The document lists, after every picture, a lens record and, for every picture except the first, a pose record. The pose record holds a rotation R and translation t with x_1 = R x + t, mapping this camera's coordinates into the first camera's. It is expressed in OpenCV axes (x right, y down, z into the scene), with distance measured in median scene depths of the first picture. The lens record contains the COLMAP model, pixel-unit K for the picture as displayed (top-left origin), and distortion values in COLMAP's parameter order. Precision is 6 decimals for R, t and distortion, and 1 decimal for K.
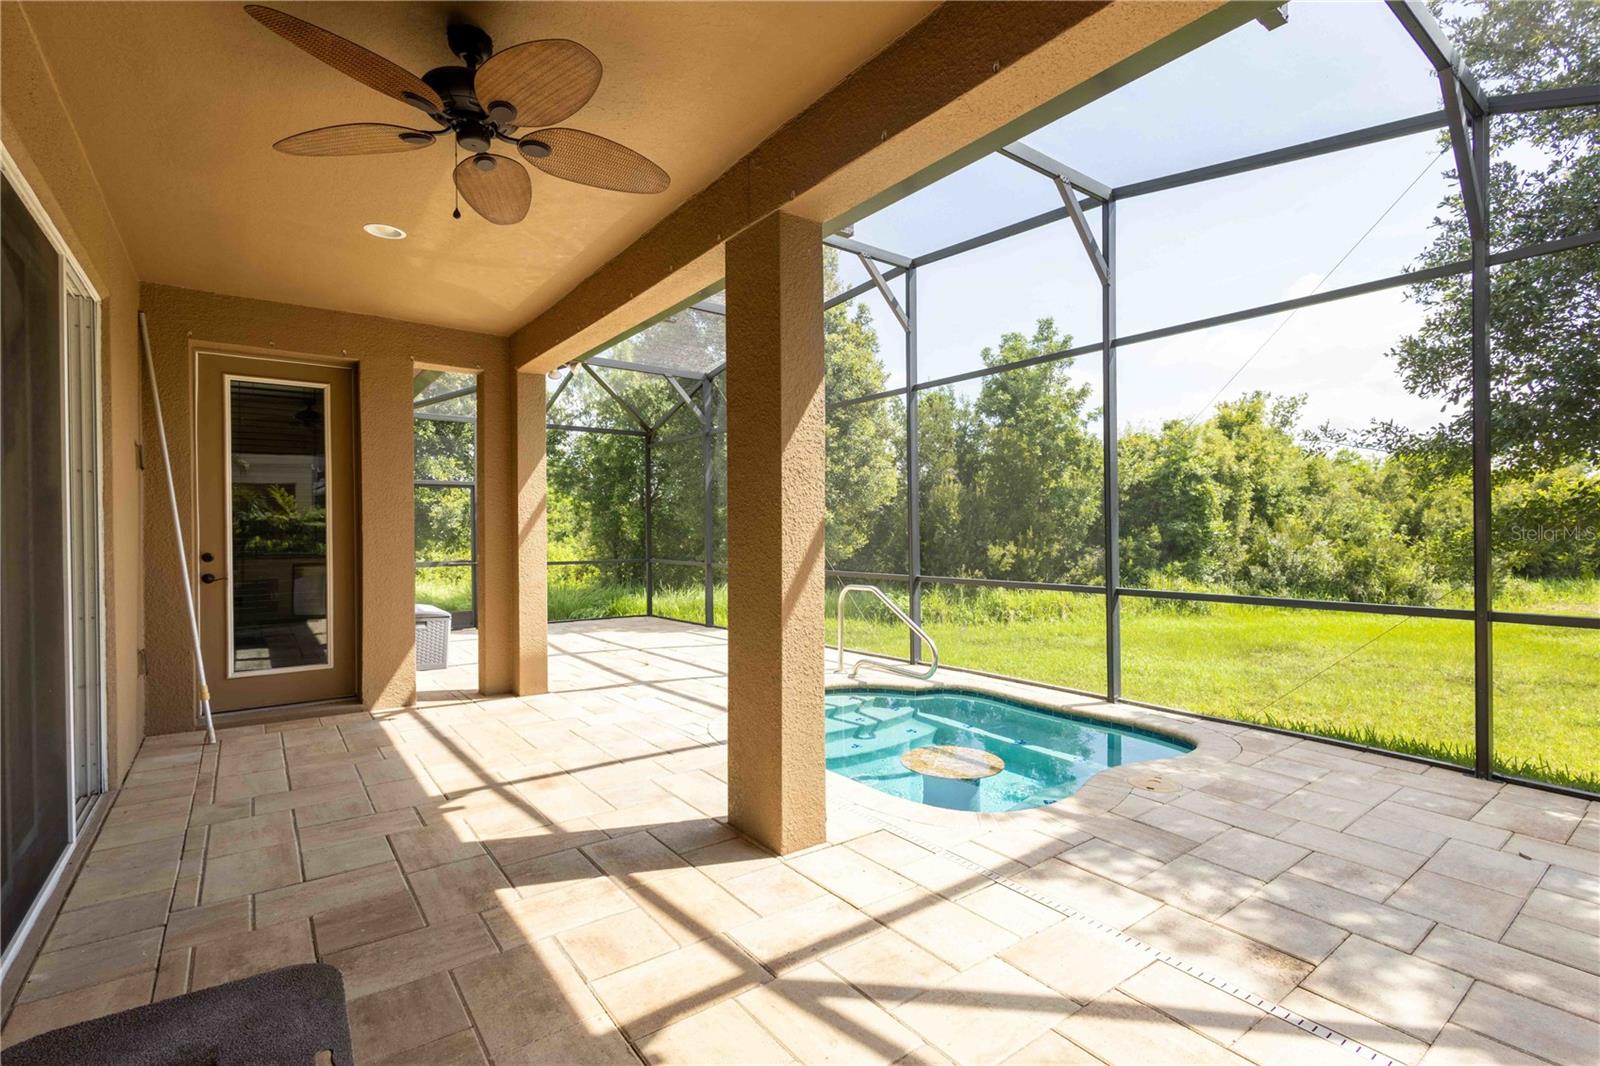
lens RADIAL K [[737.4, 0, 805.5], [0, 737.4, 529.4], [0, 0, 1]] dist [0.000694, -0.001644]
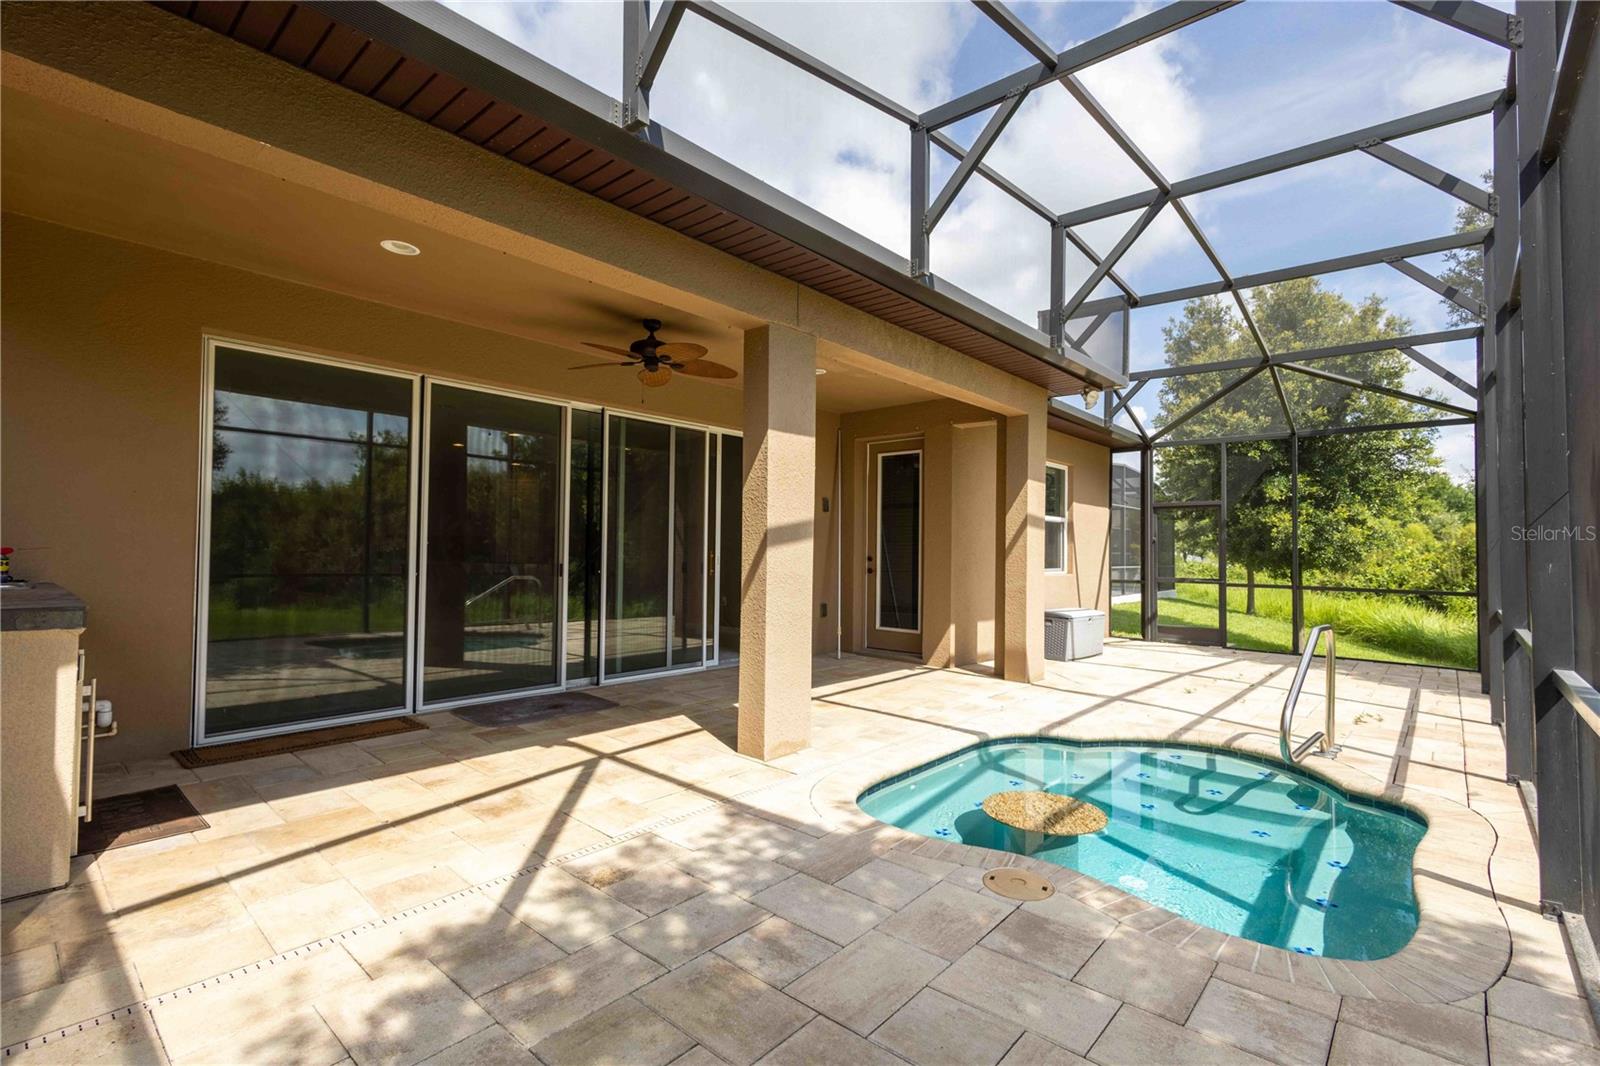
lens RADIAL K [[737.4, 0, 797.6], [0, 737.4, 528.2], [0, 0, 1]] dist [0.000694, -0.001644]
pose [[0.205092, -0.015966, -0.978612, 1.590273], [-0.021628, 0.999549, -0.020840, 0.009557], [0.978504, 0.025439, 0.204654, 0.853548]]
